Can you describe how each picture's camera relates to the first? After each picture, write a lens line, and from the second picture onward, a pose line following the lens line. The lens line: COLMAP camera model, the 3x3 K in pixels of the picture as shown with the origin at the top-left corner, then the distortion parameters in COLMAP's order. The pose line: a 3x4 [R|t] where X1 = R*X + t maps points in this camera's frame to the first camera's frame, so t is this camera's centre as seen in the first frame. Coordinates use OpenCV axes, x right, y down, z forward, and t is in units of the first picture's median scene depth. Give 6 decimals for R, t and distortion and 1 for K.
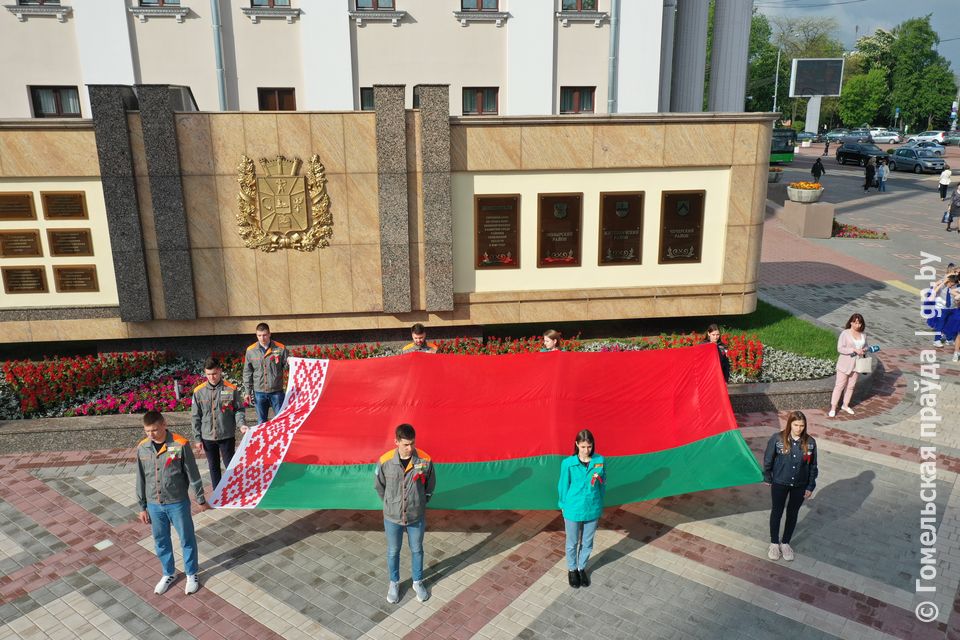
lens RADIAL K [[771.9, 0, 480.7], [0, 771.9, 320.5], [0, 0, 1]] dist [0.014285, 0.004262]
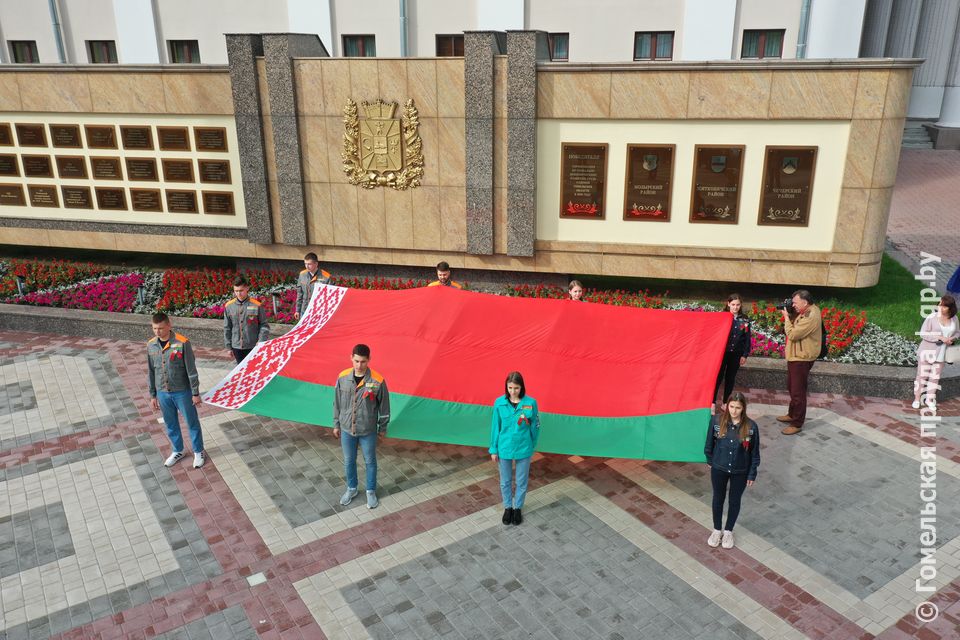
lens RADIAL K [[760.5, 0, 480.4], [0, 760.5, 302.7], [0, 0, 1]] dist [0.013129, 0.007194]
pose [[0.946284, 0.100645, -0.307274, 0.219473], [-0.085727, 0.994406, 0.061703, -0.009054], [0.311765, -0.032047, 0.949619, 0.028989]]
